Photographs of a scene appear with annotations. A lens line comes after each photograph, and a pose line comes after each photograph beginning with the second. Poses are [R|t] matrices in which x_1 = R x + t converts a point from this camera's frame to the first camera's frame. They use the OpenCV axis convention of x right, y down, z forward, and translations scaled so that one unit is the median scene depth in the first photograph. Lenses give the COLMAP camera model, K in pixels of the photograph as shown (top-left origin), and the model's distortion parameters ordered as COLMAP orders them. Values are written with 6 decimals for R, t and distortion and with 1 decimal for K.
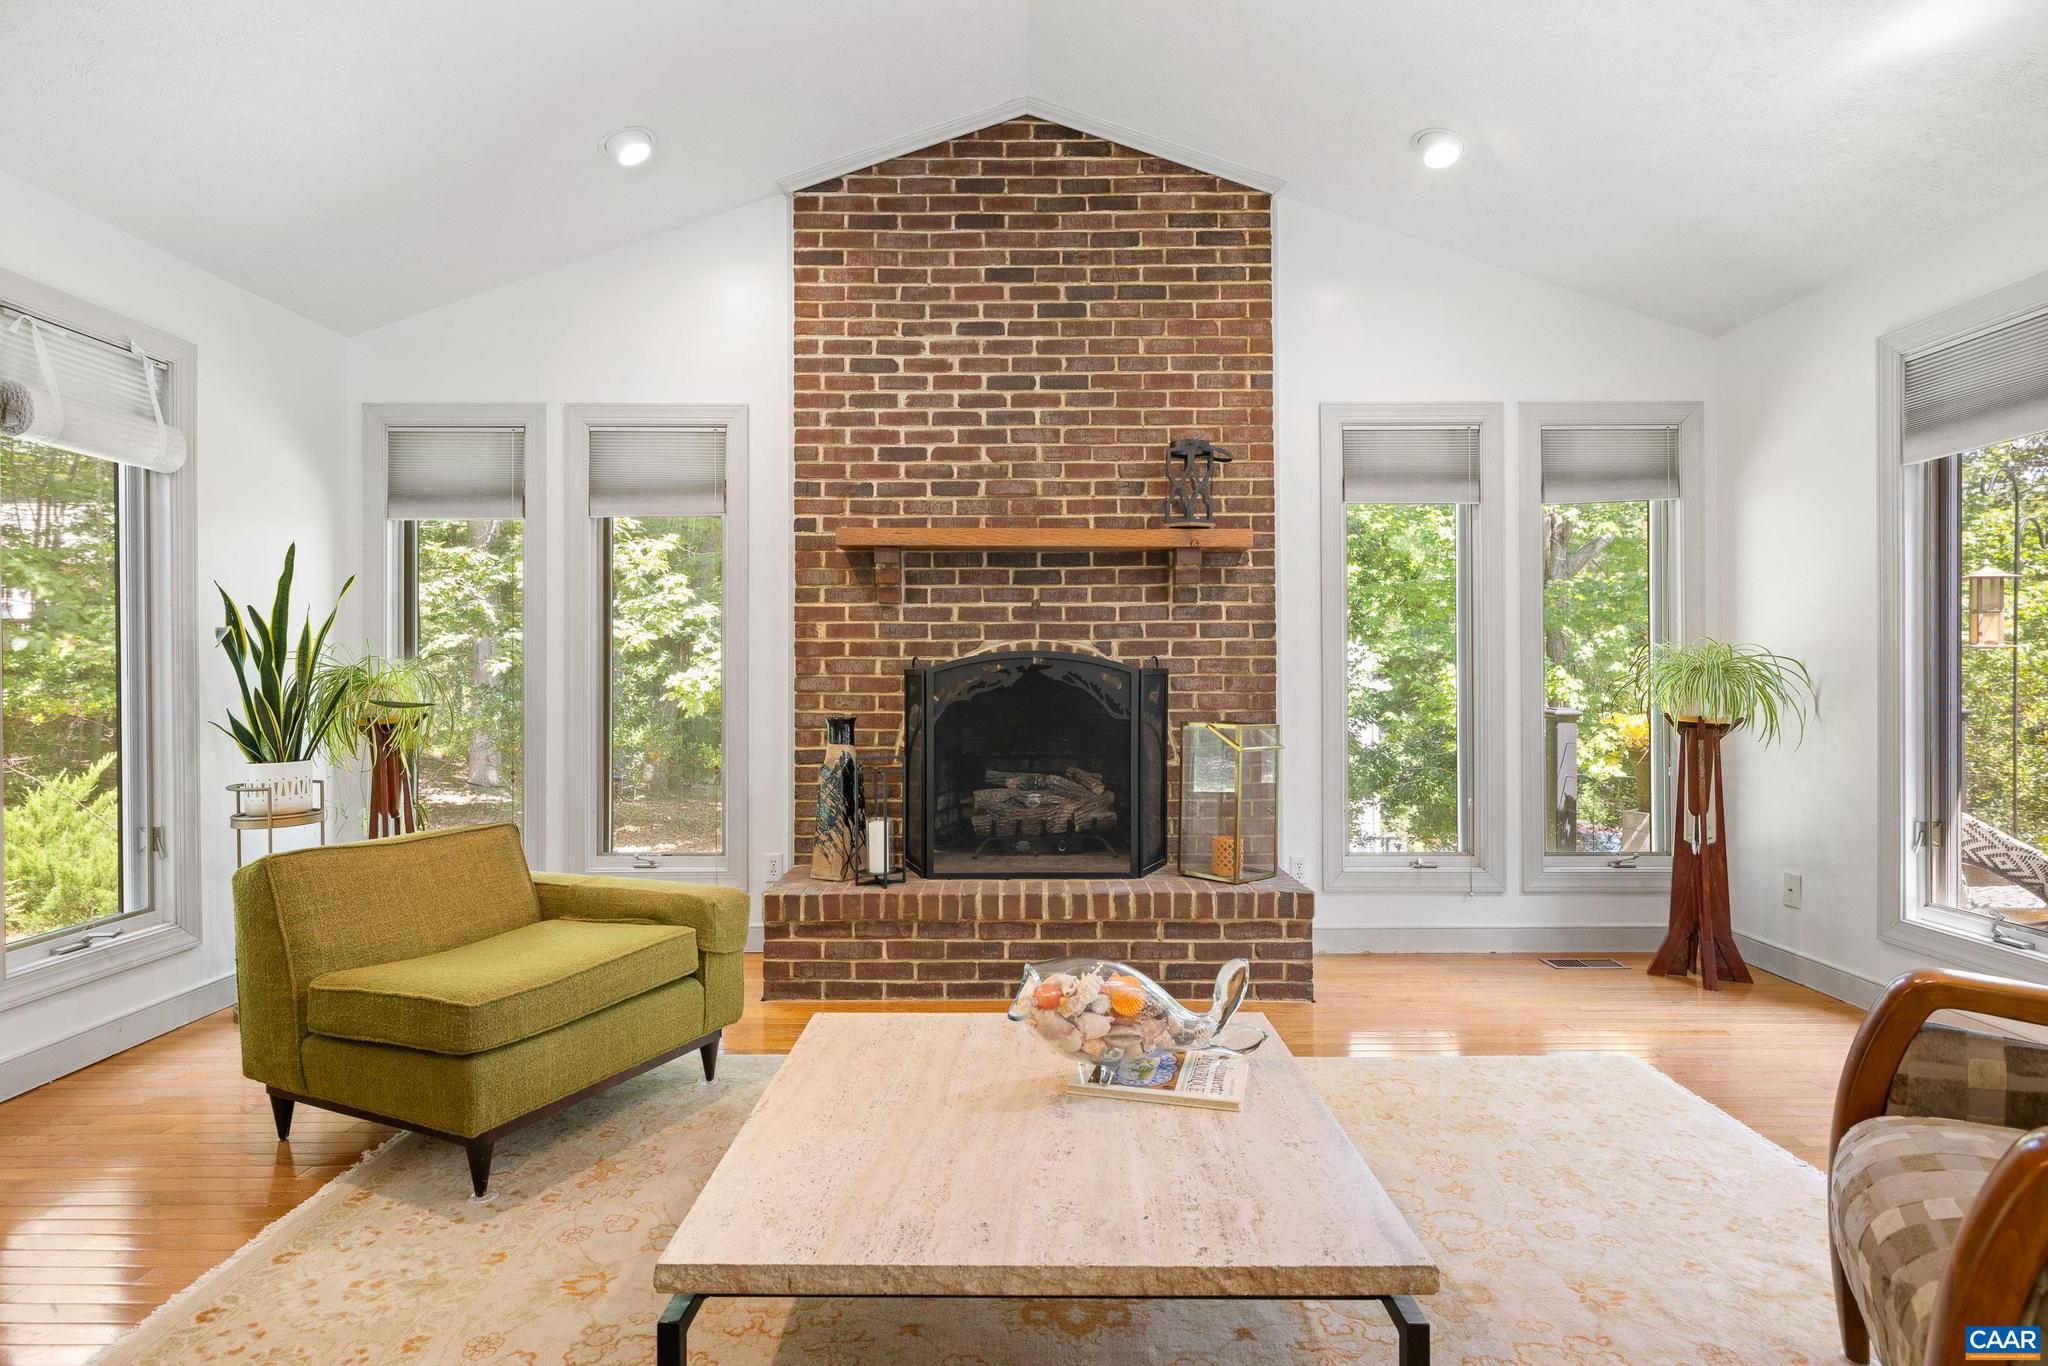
lens RADIAL K [[1075.9, 0, 1026.7], [0, 1075.9, 680.3], [0, 0, 1]] dist [0.003051, 0.000446]
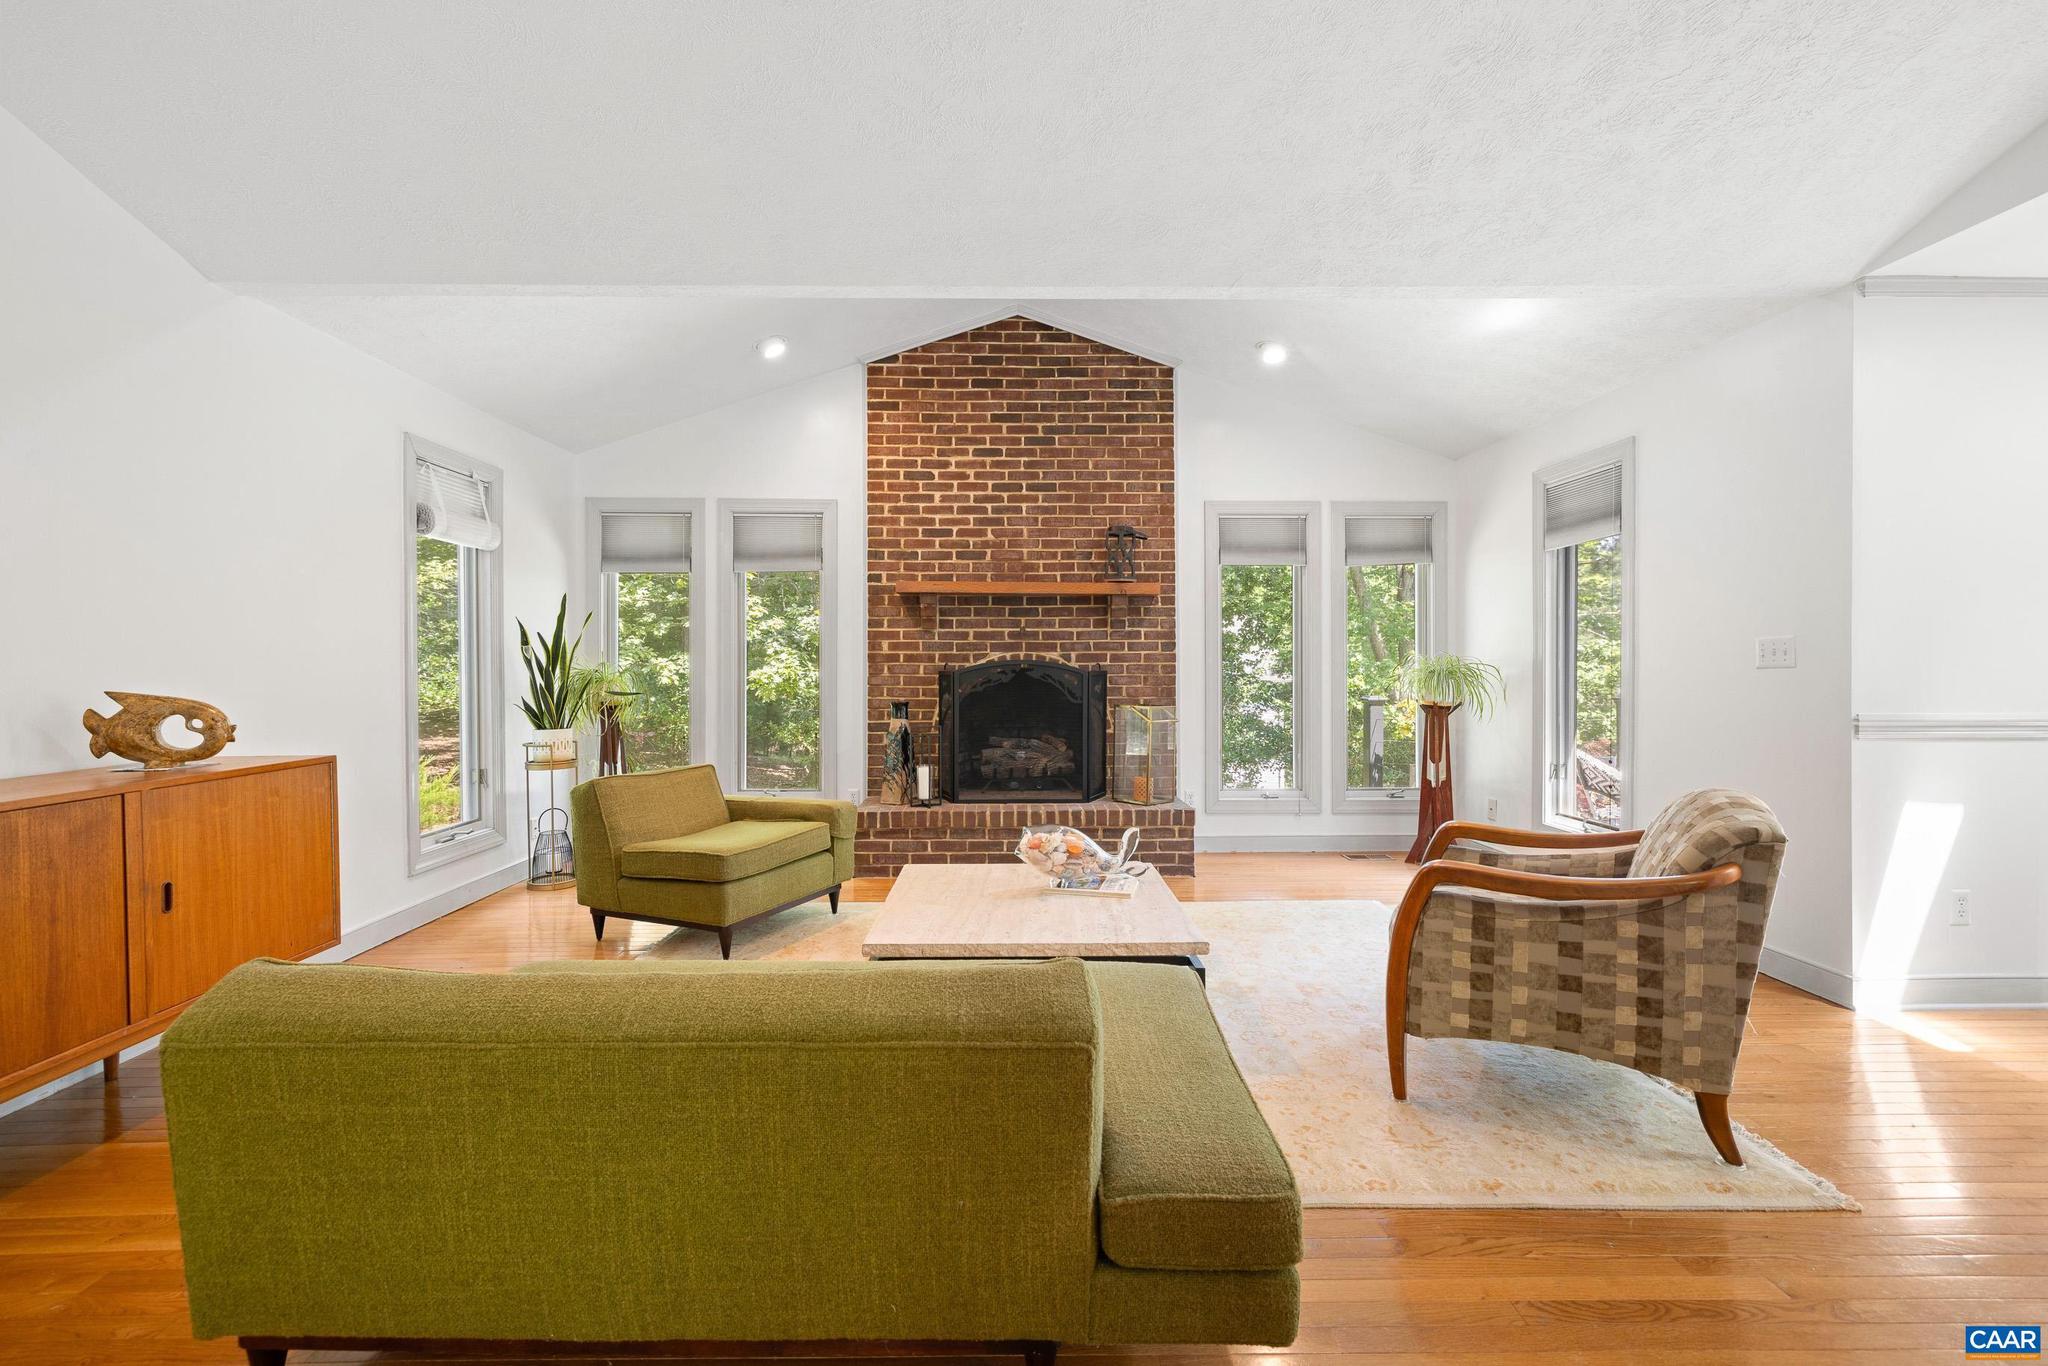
lens RADIAL K [[913.7, 0, 1020.1], [0, 913.7, 679.1], [0, 0, 1]] dist [0.000695, 0.000031]
pose [[0.999852, 0.001365, 0.017123, -0.018860], [-0.001507, 0.999964, 0.008316, -0.010153], [-0.017111, -0.008340, 0.999819, -0.343767]]
